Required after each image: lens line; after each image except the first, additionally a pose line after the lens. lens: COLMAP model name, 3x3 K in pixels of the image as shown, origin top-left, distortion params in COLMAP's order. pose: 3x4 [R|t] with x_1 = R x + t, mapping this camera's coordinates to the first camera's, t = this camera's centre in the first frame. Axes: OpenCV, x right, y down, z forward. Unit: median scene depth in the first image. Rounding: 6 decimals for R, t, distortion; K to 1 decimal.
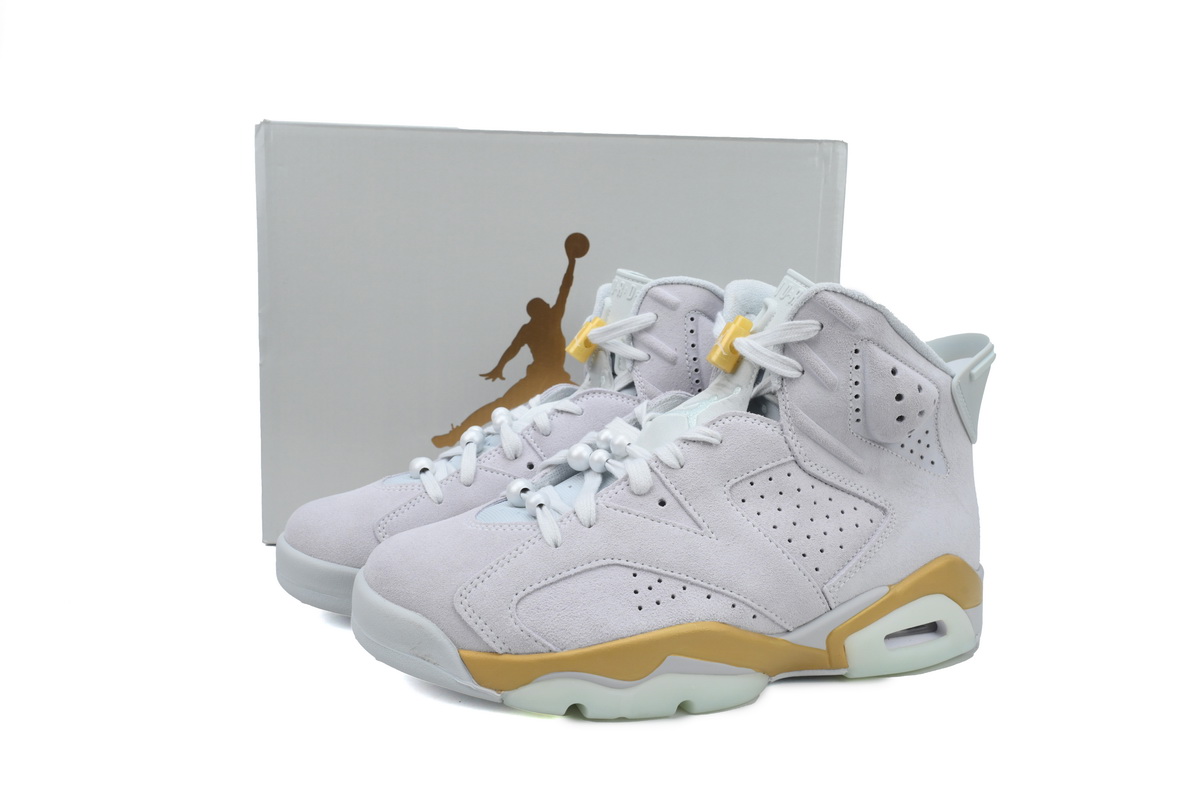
lens RADIAL K [[906.0, 0, 598.1], [0, 906.0, 402.0], [0, 0, 1]] dist [0.002349, -0.002580]
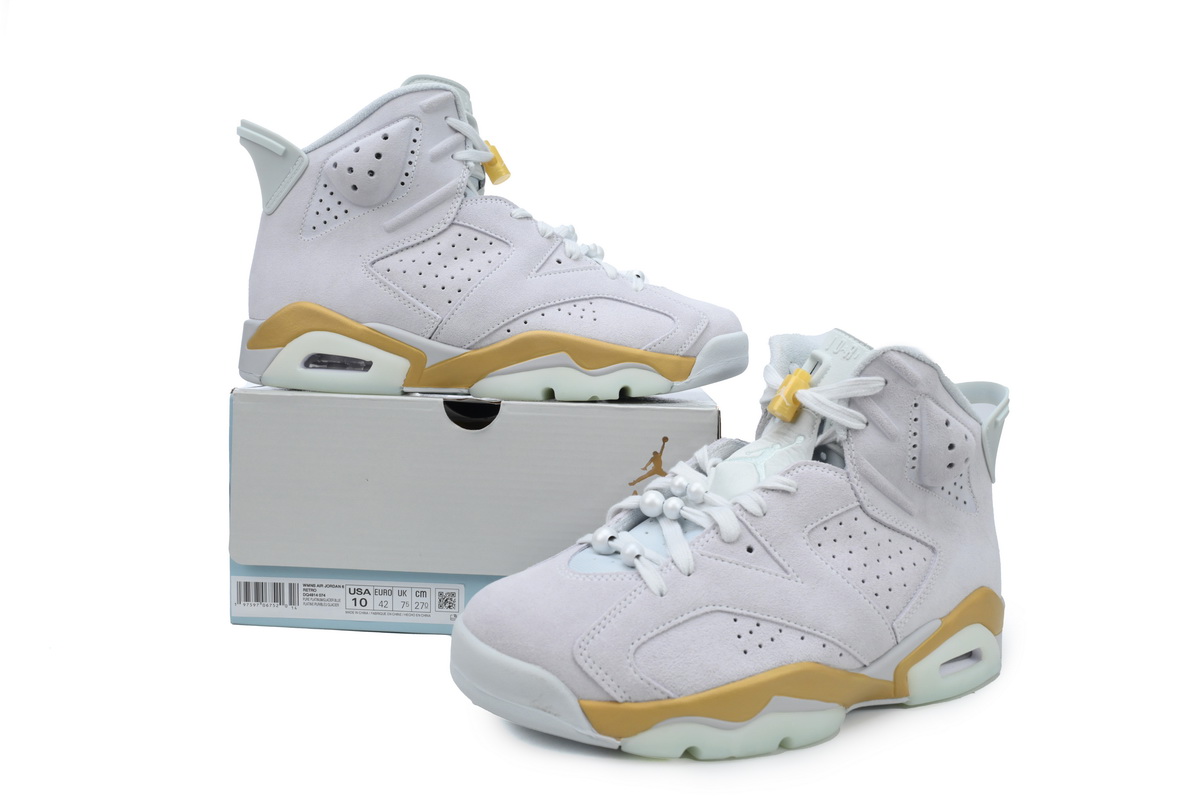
lens RADIAL K [[906.0, 0, 599.8], [0, 906.0, 396.1], [0, 0, 1]] dist [0.002349, -0.002580]
pose [[0.989723, 0.000676, 0.142999, -0.250079], [0.000925, 0.999938, -0.011131, -0.055590], [-0.142998, 0.011149, 0.989660, -0.027531]]
